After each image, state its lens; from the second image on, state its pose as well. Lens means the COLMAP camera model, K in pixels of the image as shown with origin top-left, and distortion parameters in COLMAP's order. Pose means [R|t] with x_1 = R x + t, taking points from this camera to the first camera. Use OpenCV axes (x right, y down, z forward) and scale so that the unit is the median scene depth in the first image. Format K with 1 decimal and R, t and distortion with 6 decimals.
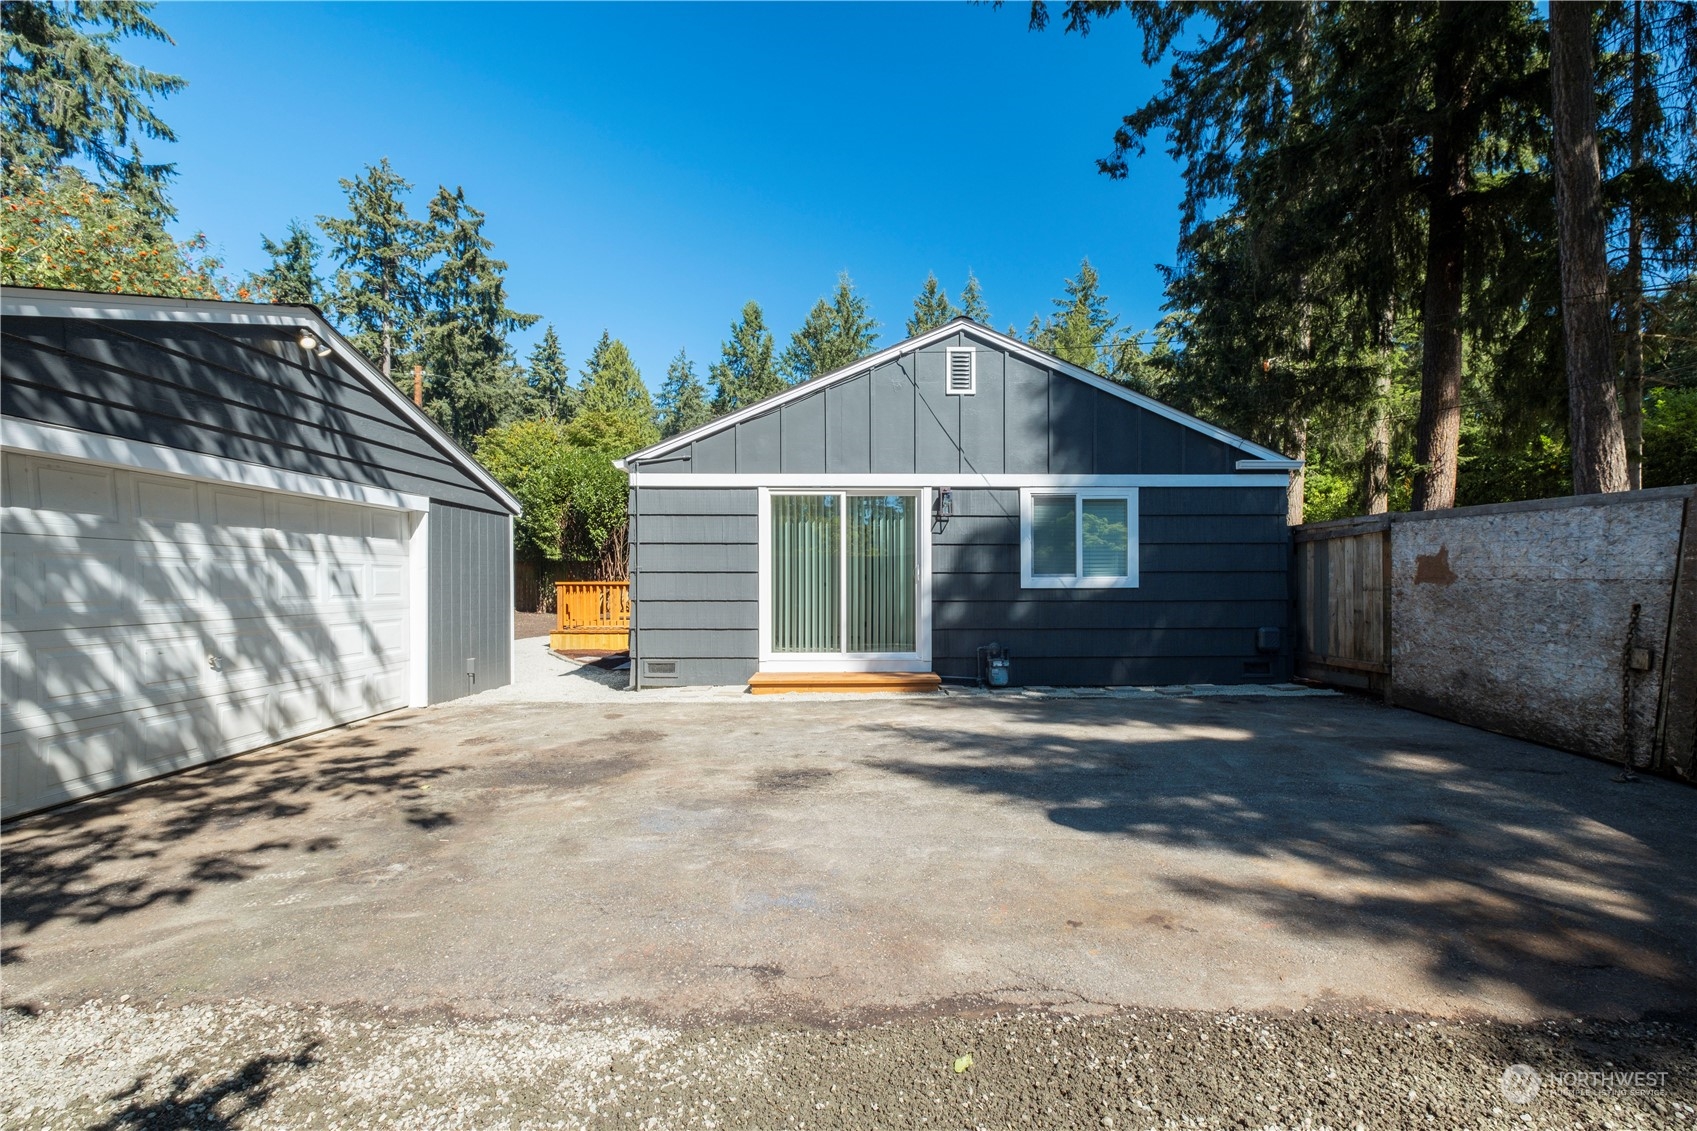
lens RADIAL K [[745.9, 0, 851.4], [0, 745.9, 578.4], [0, 0, 1]] dist [-0.003216, -0.000066]
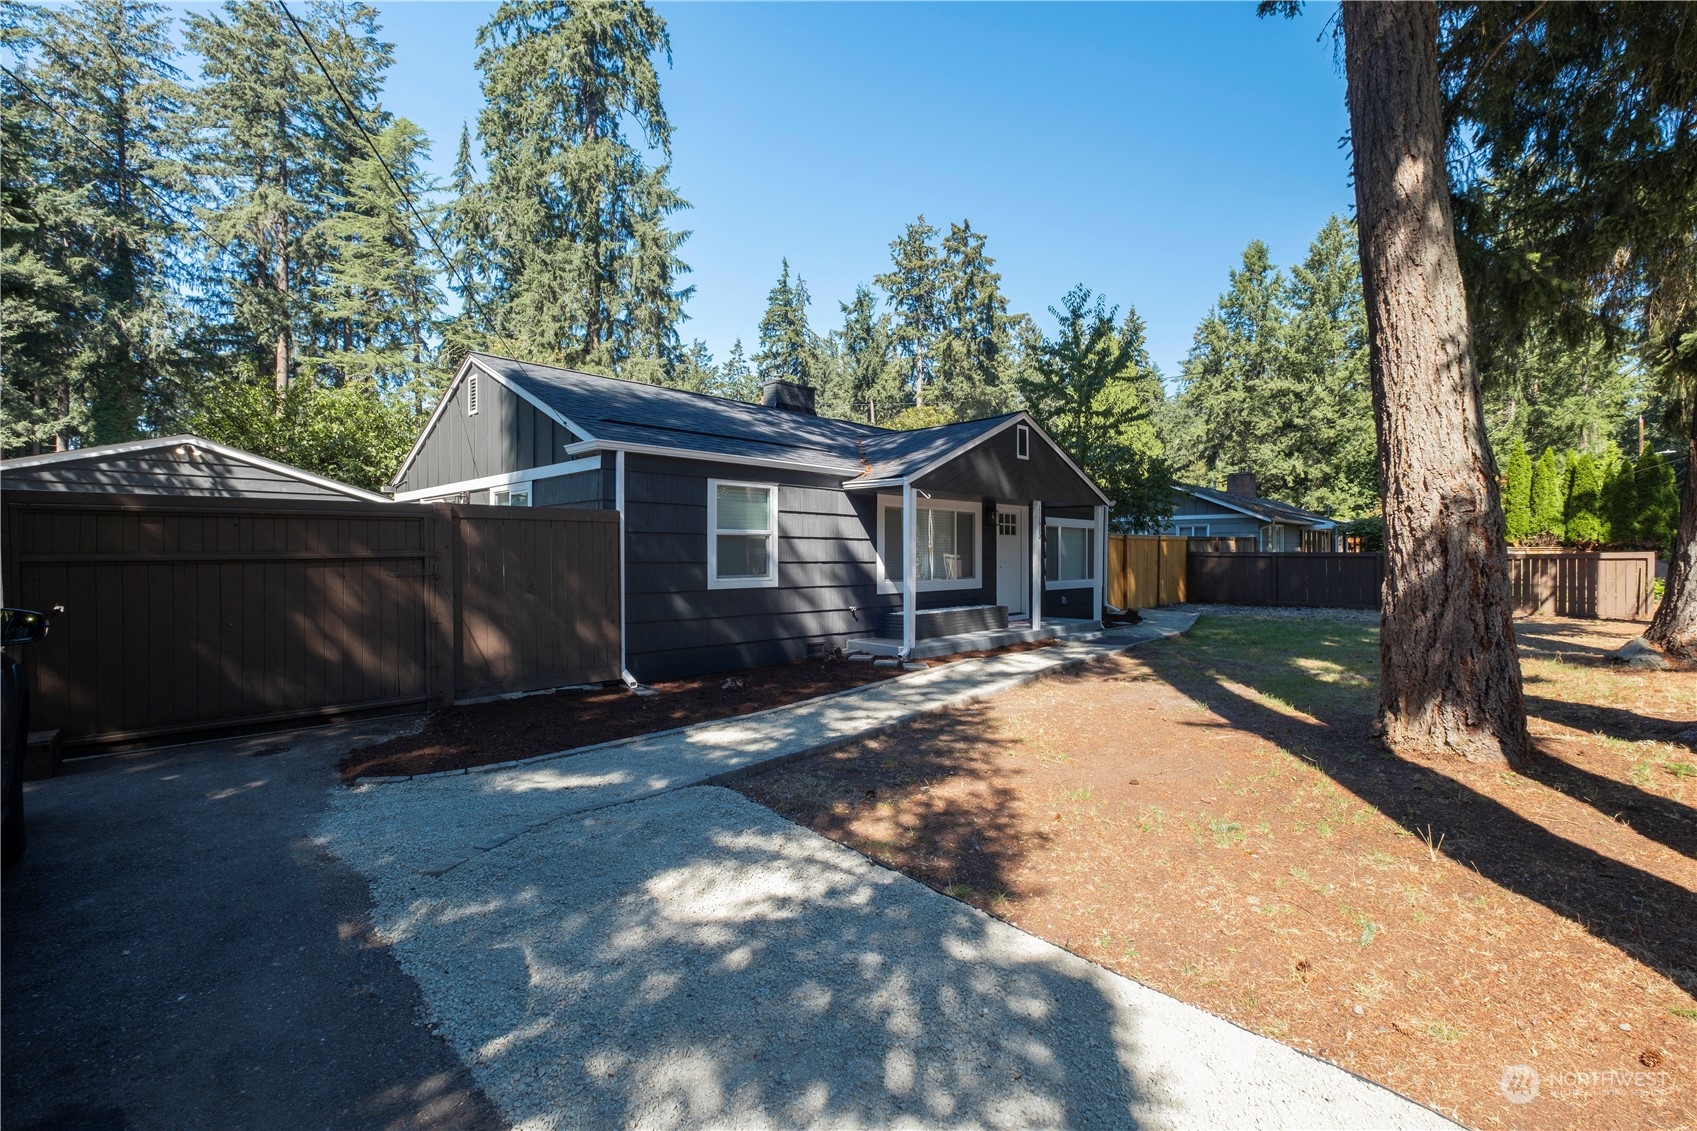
lens RADIAL K [[717.0, 0, 848.2], [0, 717.0, 553.4], [0, 0, 1]] dist [-0.011311, -0.000066]
pose [[0.732579, -0.004182, -0.680669, 1.779307], [0.007442, 0.999971, 0.001866, -0.020641], [0.680642, -0.006433, 0.732588, 0.708978]]
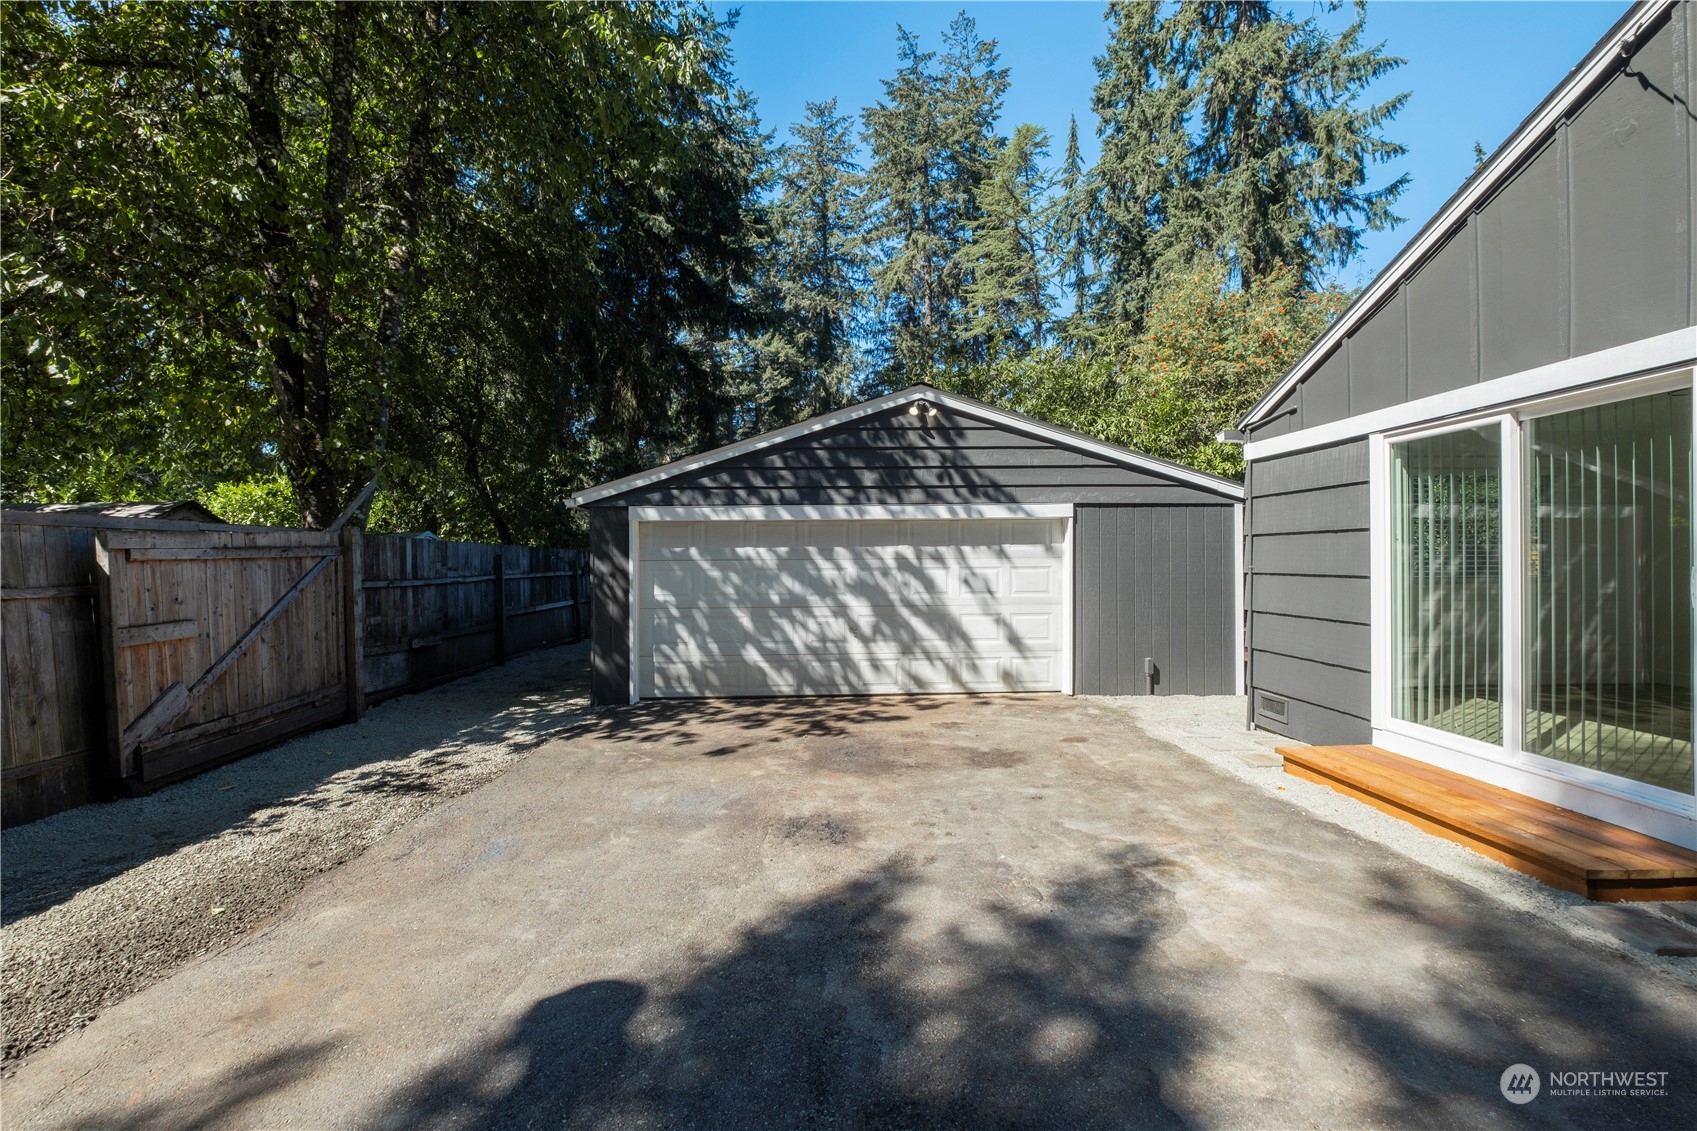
lens RADIAL K [[732.9, 0, 842.7], [0, 732.9, 556.1], [0, 0, 1]] dist [-0.002605, -0.000259]
pose [[0.047721, -0.007560, -0.998832, 0.548870], [0.011264, 0.999912, -0.007030, -0.032124], [0.998797, -0.010915, 0.047802, 0.690357]]
